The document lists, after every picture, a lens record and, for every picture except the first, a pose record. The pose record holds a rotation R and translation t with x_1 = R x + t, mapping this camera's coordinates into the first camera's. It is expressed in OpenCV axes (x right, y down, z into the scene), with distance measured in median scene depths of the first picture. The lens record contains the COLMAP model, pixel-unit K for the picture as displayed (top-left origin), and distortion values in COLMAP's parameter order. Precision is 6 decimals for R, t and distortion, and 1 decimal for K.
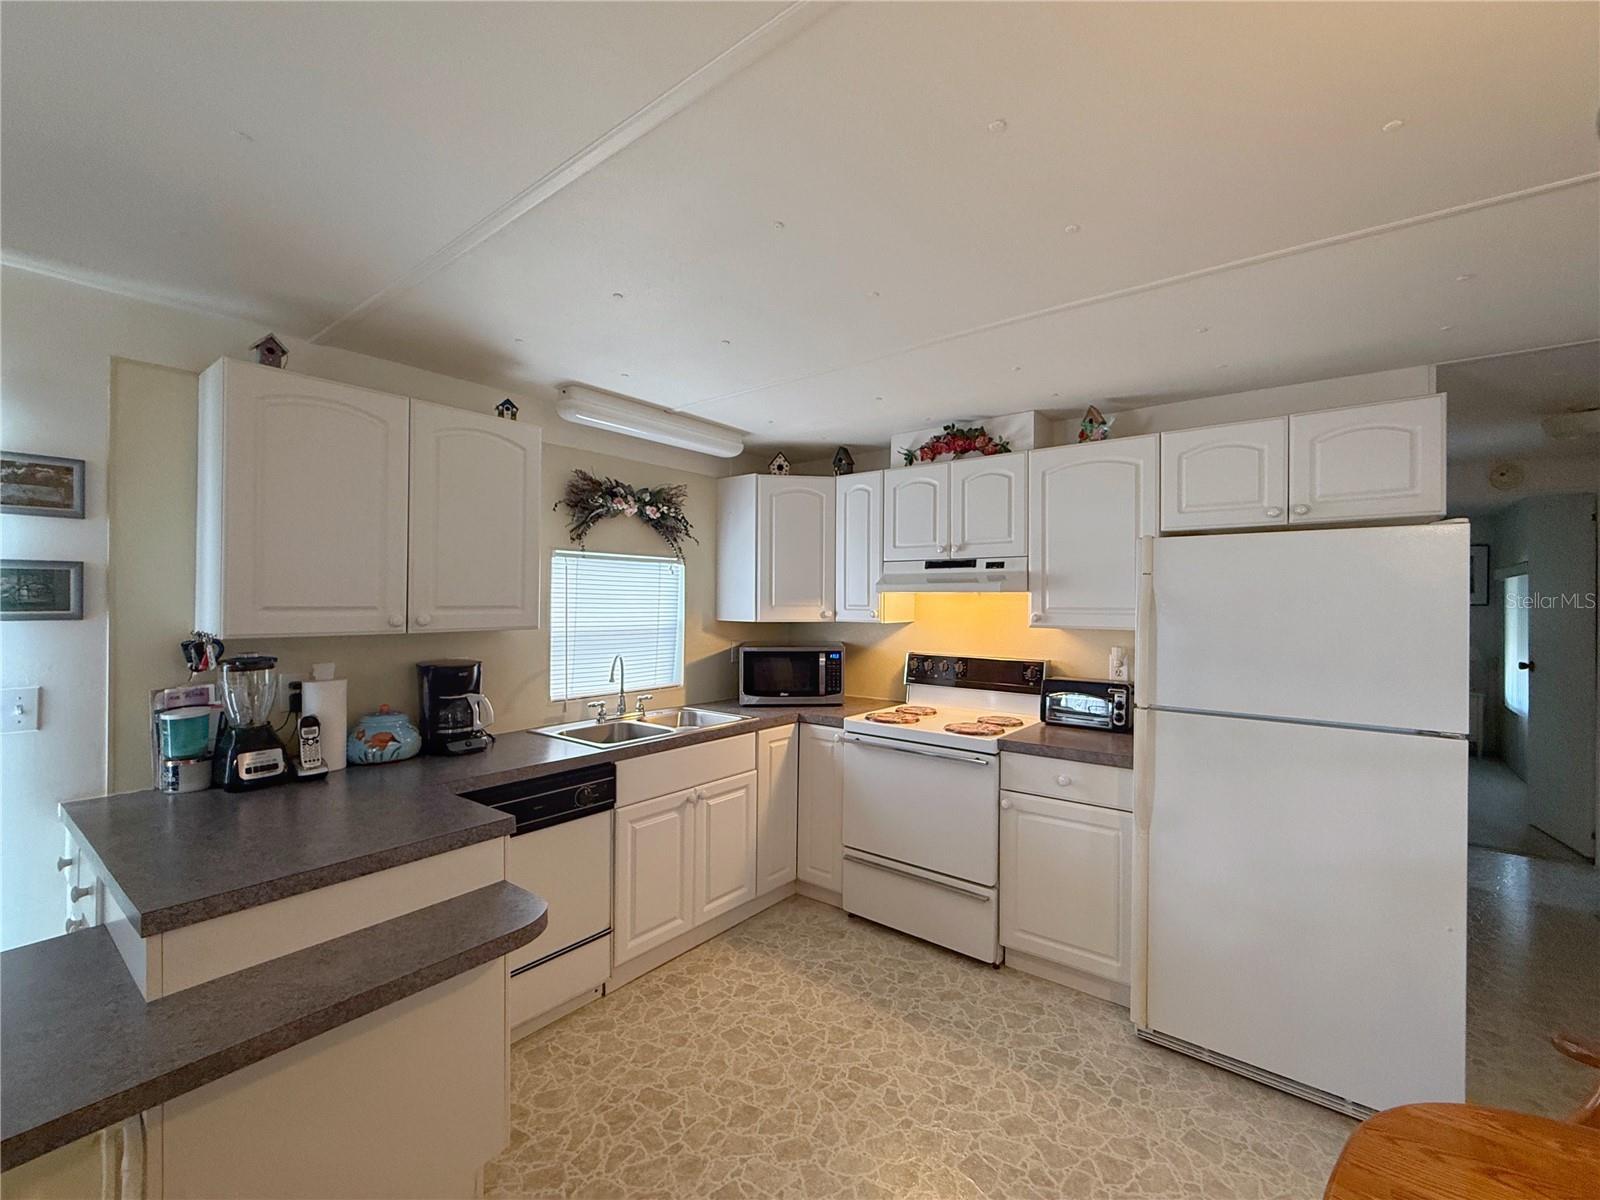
lens RADIAL K [[690.8, 0, 800.0], [0, 690.8, 600.0], [0, 0, 1]] dist [-0.000212, 0.000106]
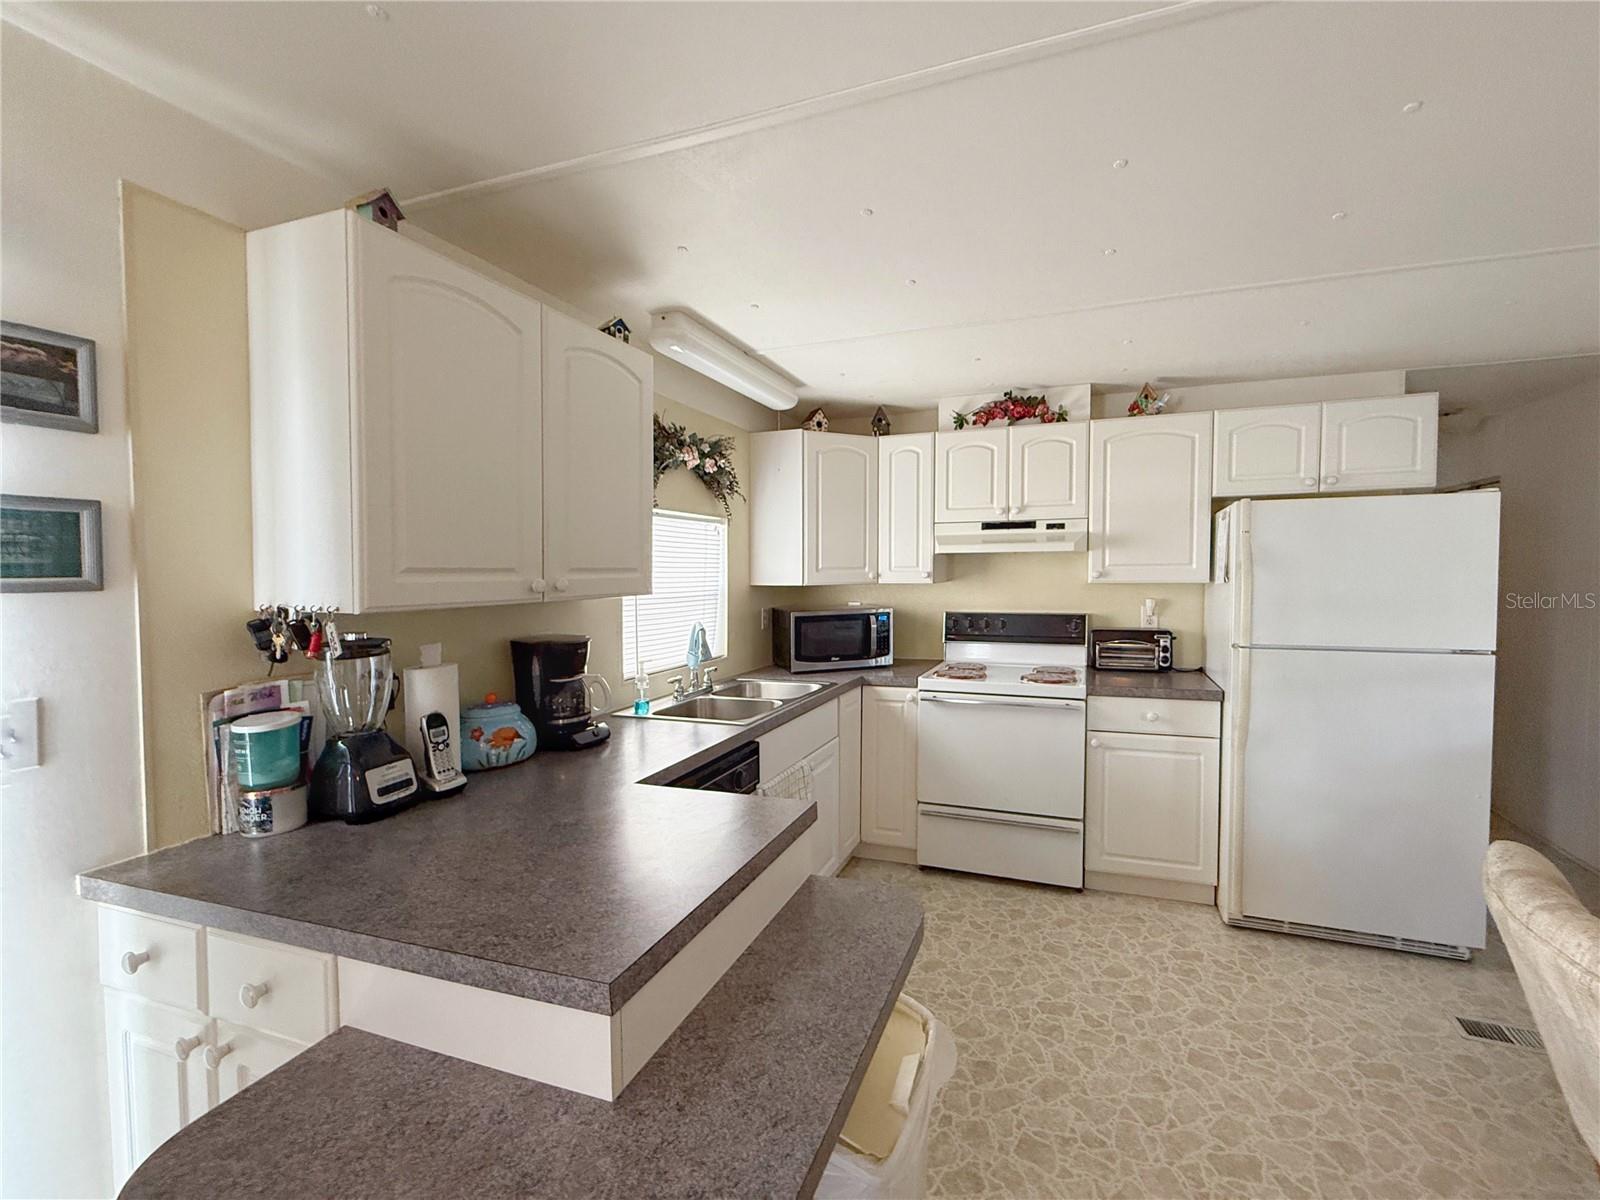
lens RADIAL K [[682.7, 0, 800.0], [0, 682.7, 600.0], [0, 0, 1]] dist [-0.000327, -0.000190]
pose [[0.942529, -0.026993, 0.333032, -0.480445], [0.013405, 0.998984, 0.043031, 0.013929], [-0.333856, -0.036093, 0.941933, 0.136002]]
